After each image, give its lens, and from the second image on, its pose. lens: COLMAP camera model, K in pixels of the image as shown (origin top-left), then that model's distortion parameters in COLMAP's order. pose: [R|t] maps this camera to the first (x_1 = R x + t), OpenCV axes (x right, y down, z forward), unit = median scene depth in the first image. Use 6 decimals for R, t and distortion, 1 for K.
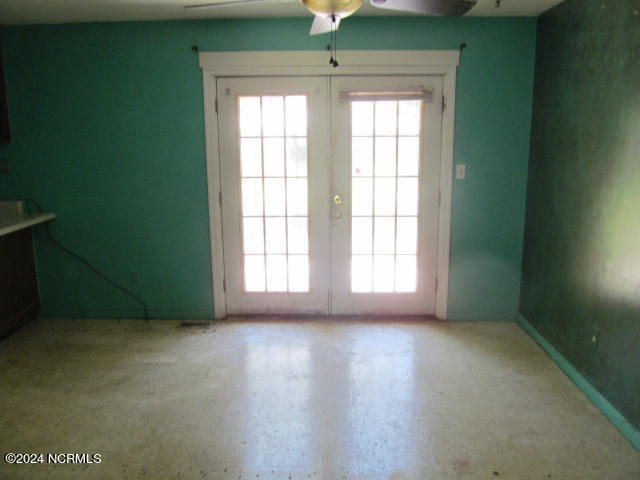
lens RADIAL K [[531.4, 0, 318.4], [0, 531.4, 236.5], [0, 0, 1]] dist [-0.057144, 0.024545]
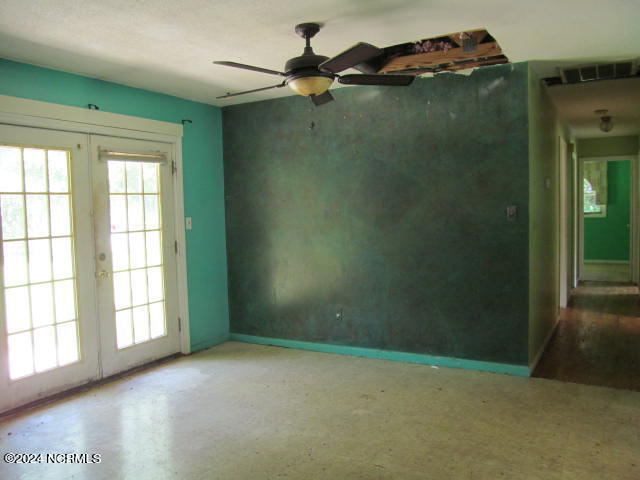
lens RADIAL K [[531.4, 0, 318.4], [0, 531.4, 236.5], [0, 0, 1]] dist [-0.057144, 0.024545]
pose [[0.470084, -0.056536, 0.880809, -0.654719], [0.197493, 0.979381, -0.042538, 0.015444], [-0.860243, 0.193950, 0.471556, 0.188971]]
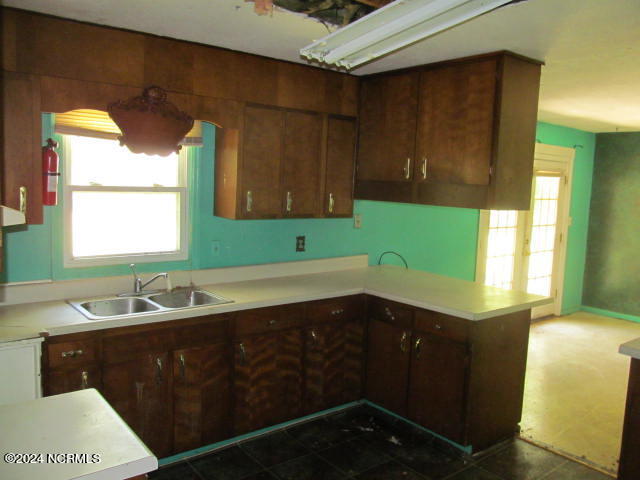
lens RADIAL K [[531.4, 0, 318.4], [0, 531.4, 236.5], [0, 0, 1]] dist [-0.057144, 0.024545]
pose [[0.761137, -0.034193, 0.647689, -1.378621], [0.089149, 0.994647, -0.052255, -0.060850], [-0.642435, 0.097514, 0.760111, 0.274511]]
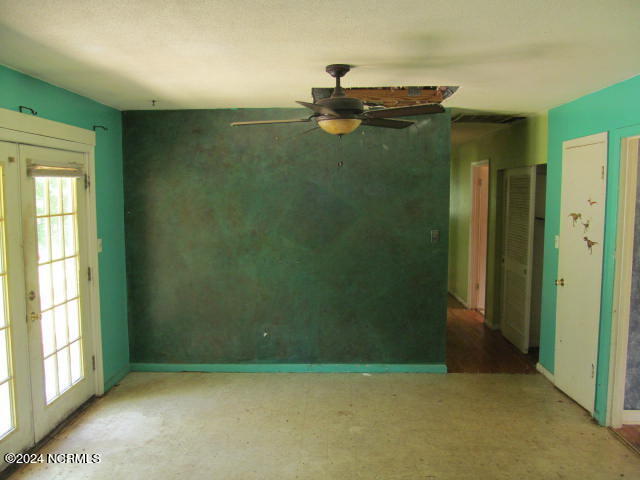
lens RADIAL K [[531.4, 0, 318.4], [0, 531.4, 236.5], [0, 0, 1]] dist [-0.057144, 0.024545]
pose [[-0.002100, -0.078881, 0.996882, -0.766212], [0.199083, 0.976896, 0.077719, -0.135632], [-0.979980, 0.198625, 0.013653, 0.564393]]
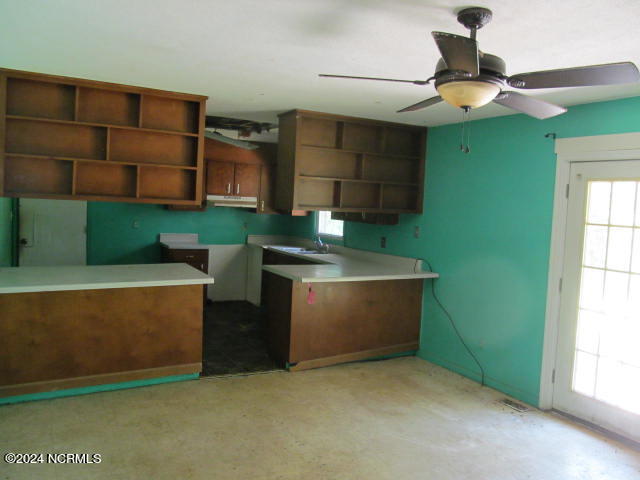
lens RADIAL K [[531.4, 0, 318.4], [0, 531.4, 236.5], [0, 0, 1]] dist [-0.057144, 0.024545]
pose [[0.503828, 0.088220, -0.859287, 0.421925], [-0.219292, 0.975244, -0.028453, -0.034334], [0.835505, 0.202770, 0.510702, 0.130291]]
